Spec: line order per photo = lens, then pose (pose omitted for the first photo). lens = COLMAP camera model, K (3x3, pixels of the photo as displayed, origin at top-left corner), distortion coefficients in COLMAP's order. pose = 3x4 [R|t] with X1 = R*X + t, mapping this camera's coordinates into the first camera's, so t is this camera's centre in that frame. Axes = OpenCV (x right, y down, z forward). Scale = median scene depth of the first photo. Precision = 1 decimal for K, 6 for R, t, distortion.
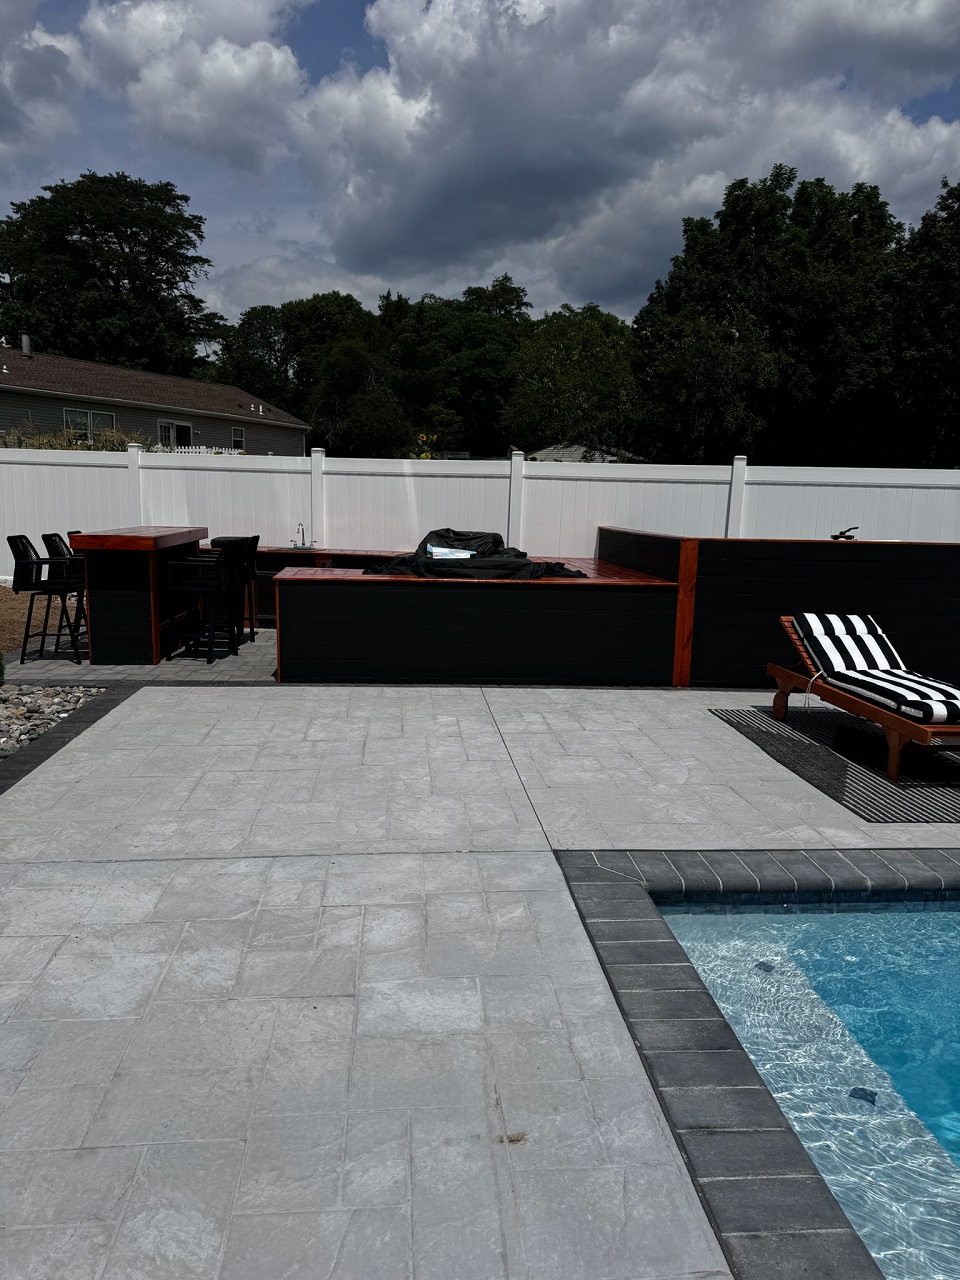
lens RADIAL K [[905.0, 0, 477.2], [0, 905.0, 640.1], [0, 0, 1]] dist [0.009842, -0.020179]
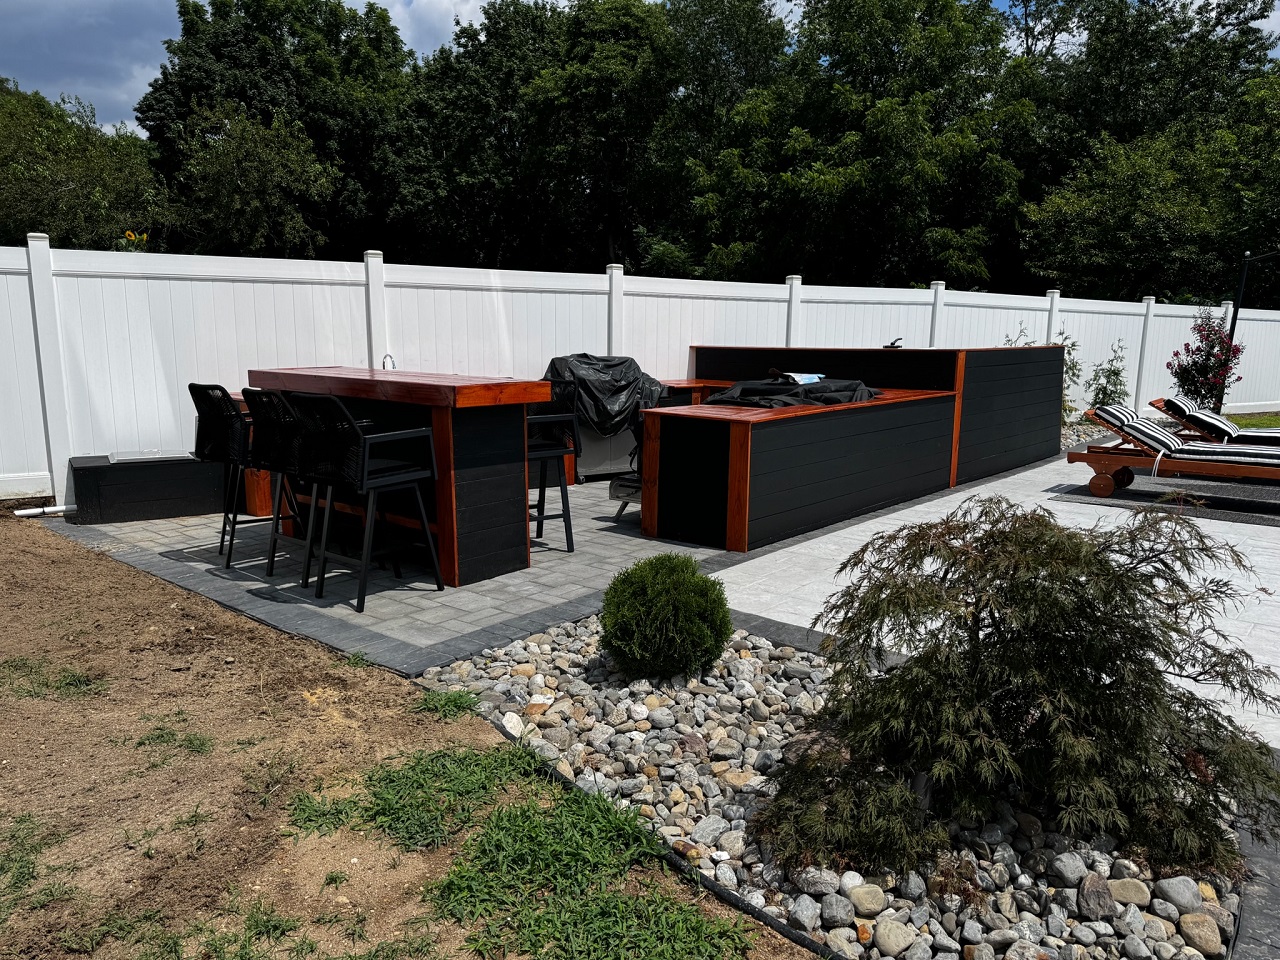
lens RADIAL K [[905.0, 0, 638.8], [0, 905.0, 482.0], [0, 0, 1]] dist [0.009842, -0.020179]
pose [[0.713093, -0.134729, 0.688002, -0.680917], [0.116664, 0.990482, 0.073043, -0.066397], [-0.691294, 0.028178, 0.722023, 0.394377]]
